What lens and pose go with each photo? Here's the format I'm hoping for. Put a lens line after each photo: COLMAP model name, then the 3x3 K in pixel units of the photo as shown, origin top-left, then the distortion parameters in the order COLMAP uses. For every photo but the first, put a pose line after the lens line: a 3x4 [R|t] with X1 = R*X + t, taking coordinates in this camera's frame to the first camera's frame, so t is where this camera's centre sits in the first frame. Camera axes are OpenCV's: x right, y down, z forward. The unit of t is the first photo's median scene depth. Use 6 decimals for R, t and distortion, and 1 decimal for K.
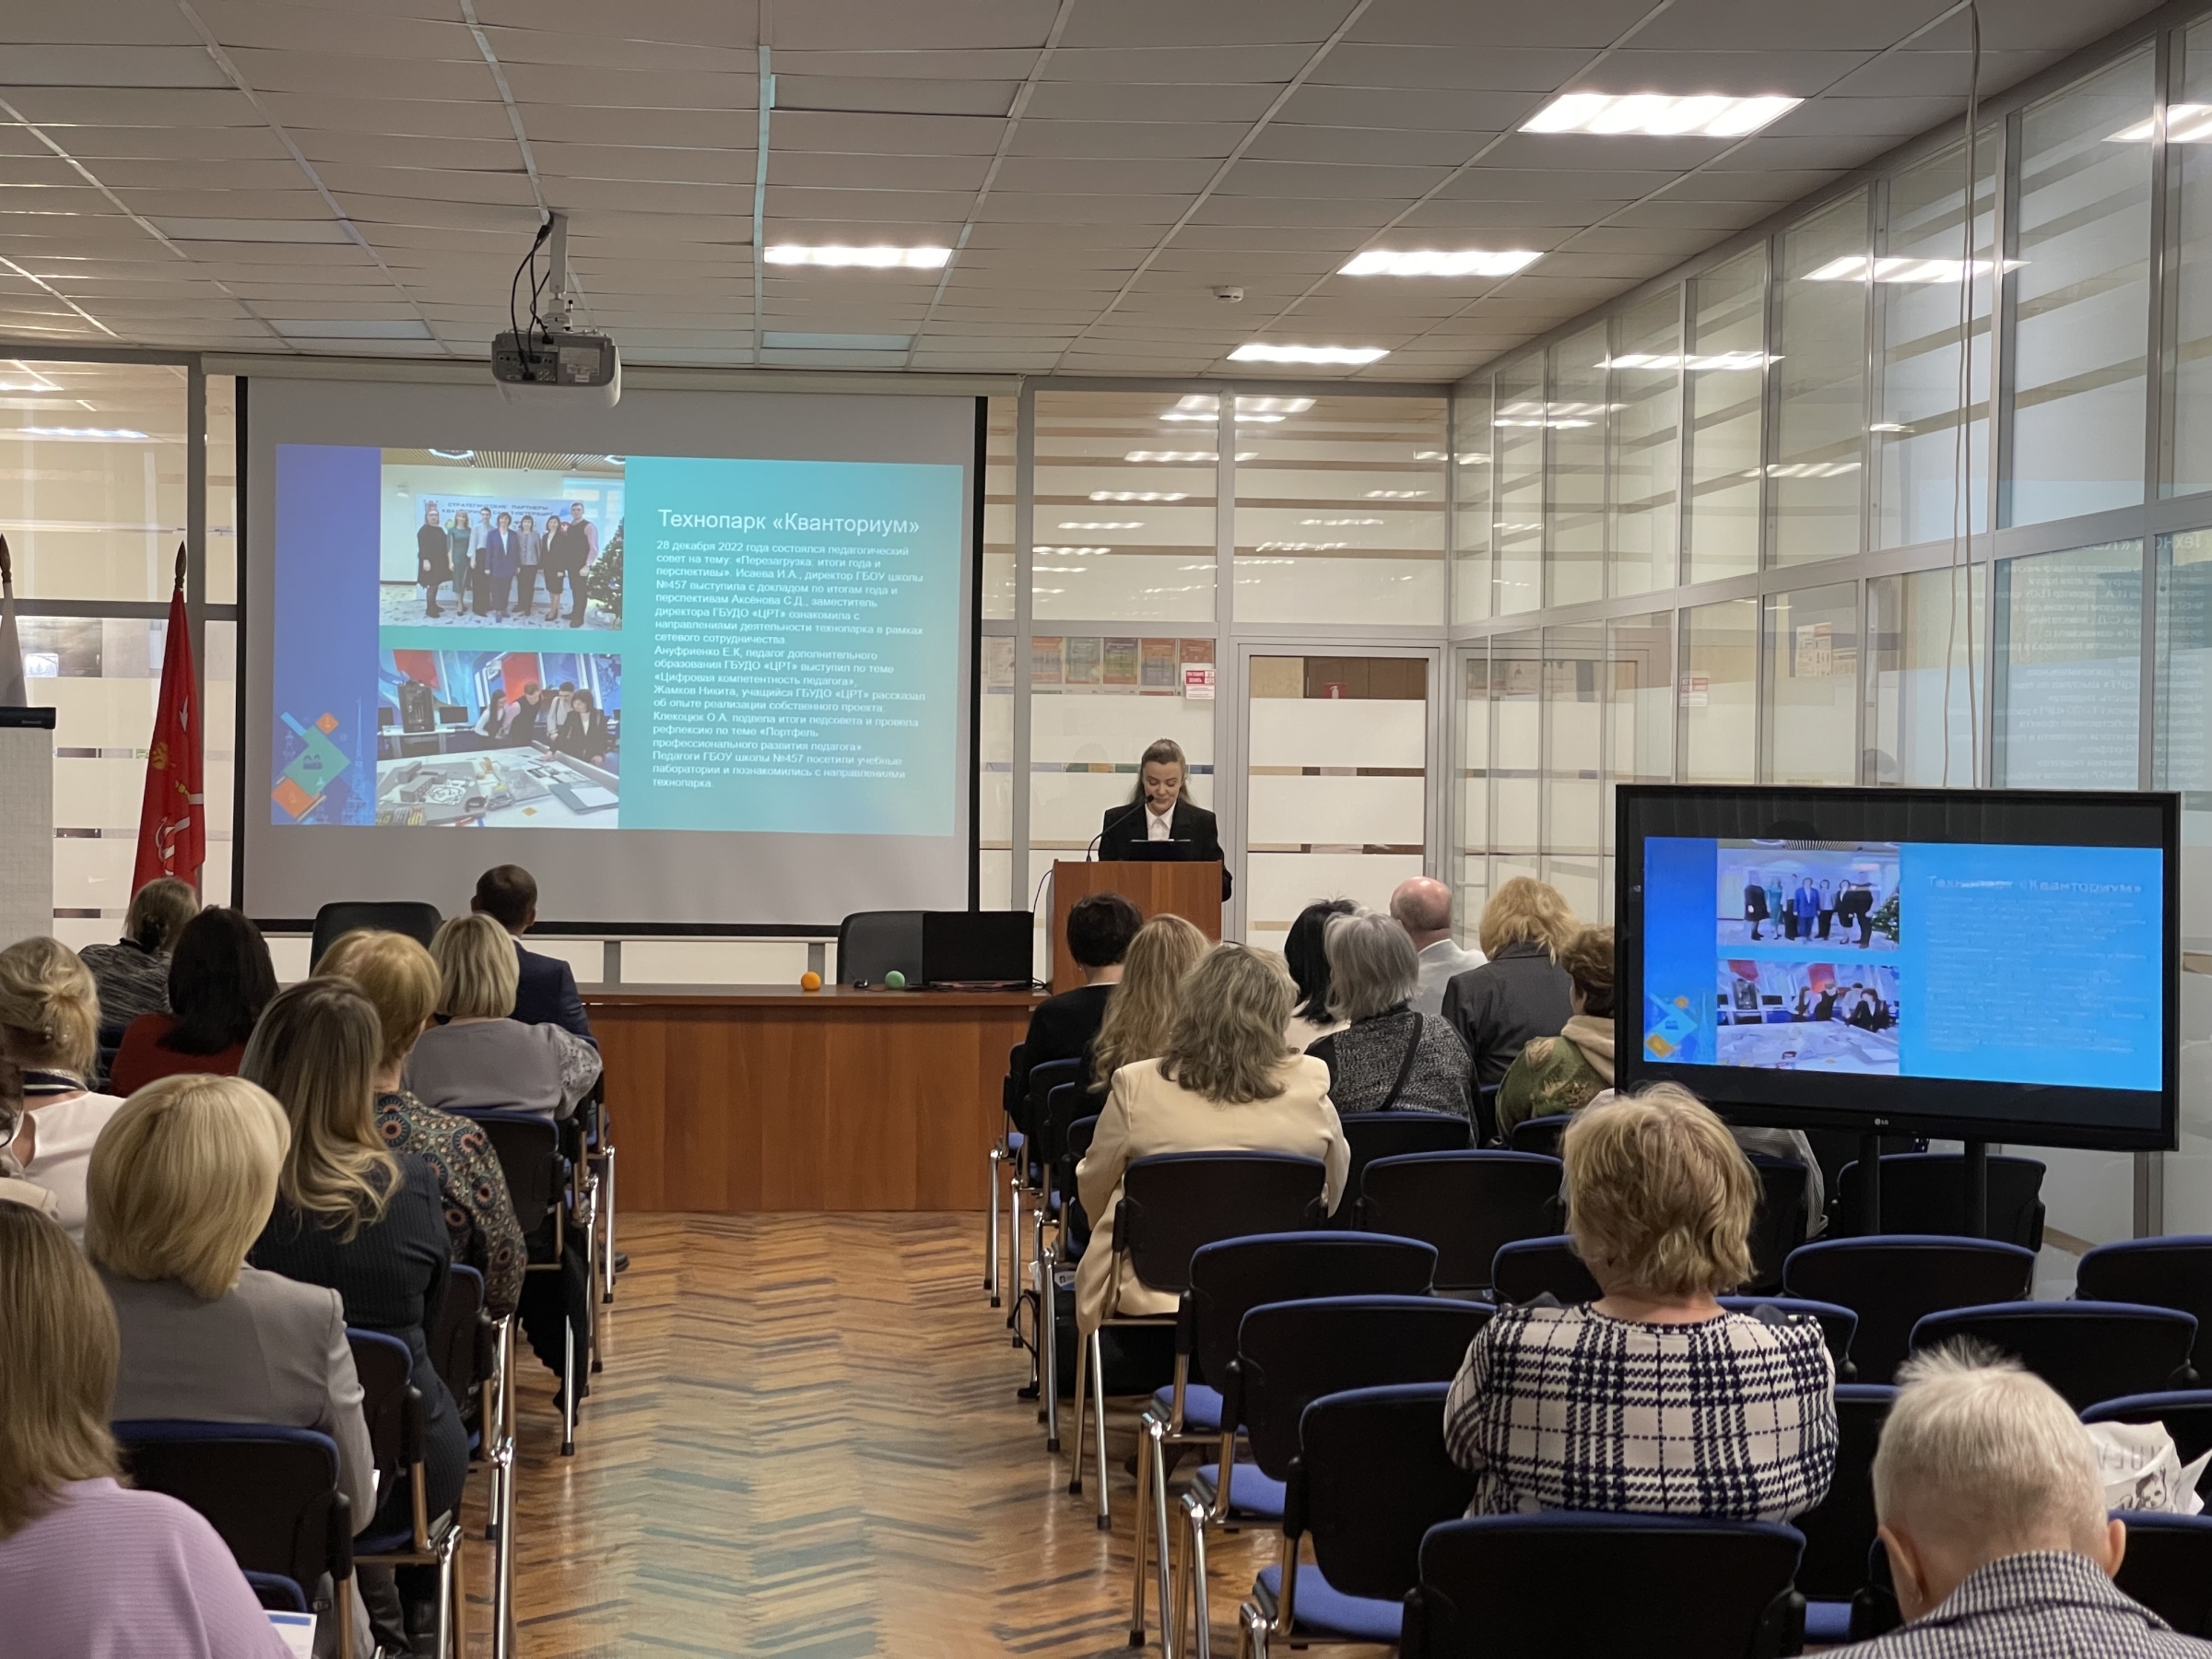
lens RADIAL K [[4097.8, 0, 1106.8], [0, 4097.8, 827.9], [0, 0, 1]] dist [0.203581, 0.000000]
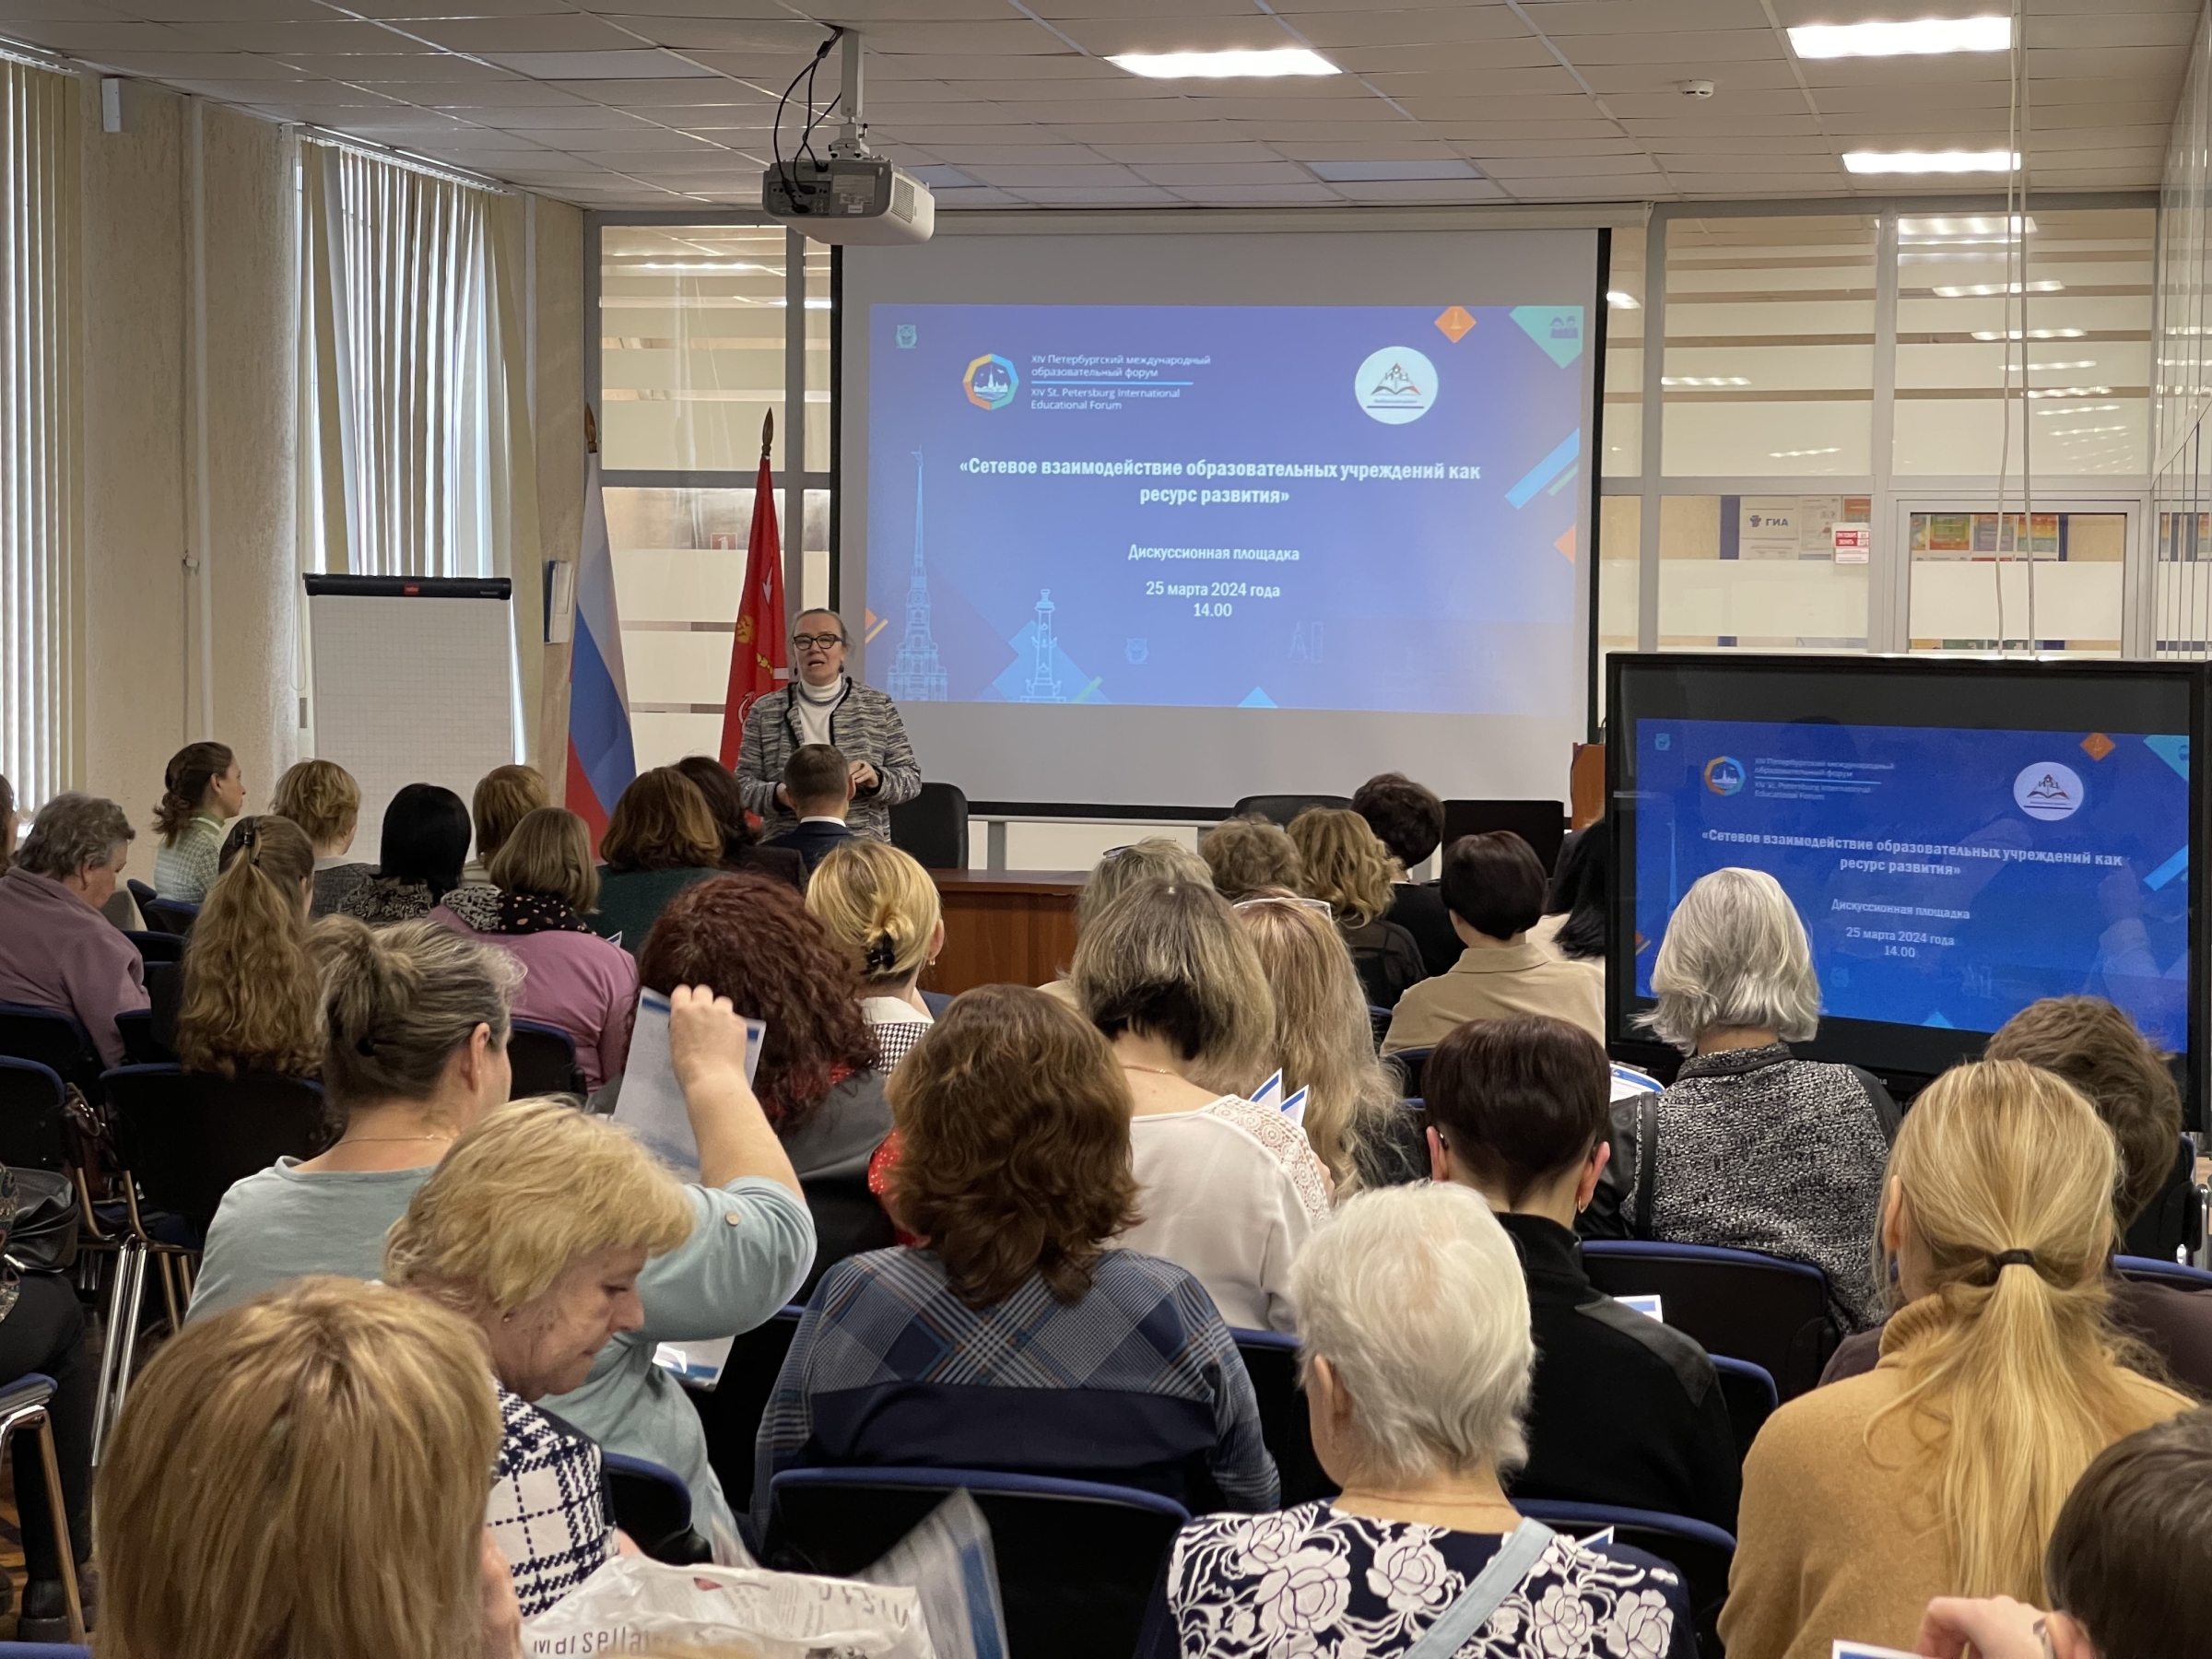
lens RADIAL K [[4097.8, 0, 1103.4], [0, 4097.8, 822.4], [0, 0, 1]] dist [0.203581, 0.000000]
pose [[0.950482, 0.013983, -0.310465, 0.149369], [-0.005550, 0.999592, 0.028031, 0.000367], [0.310730, -0.024920, 0.950171, 0.106470]]
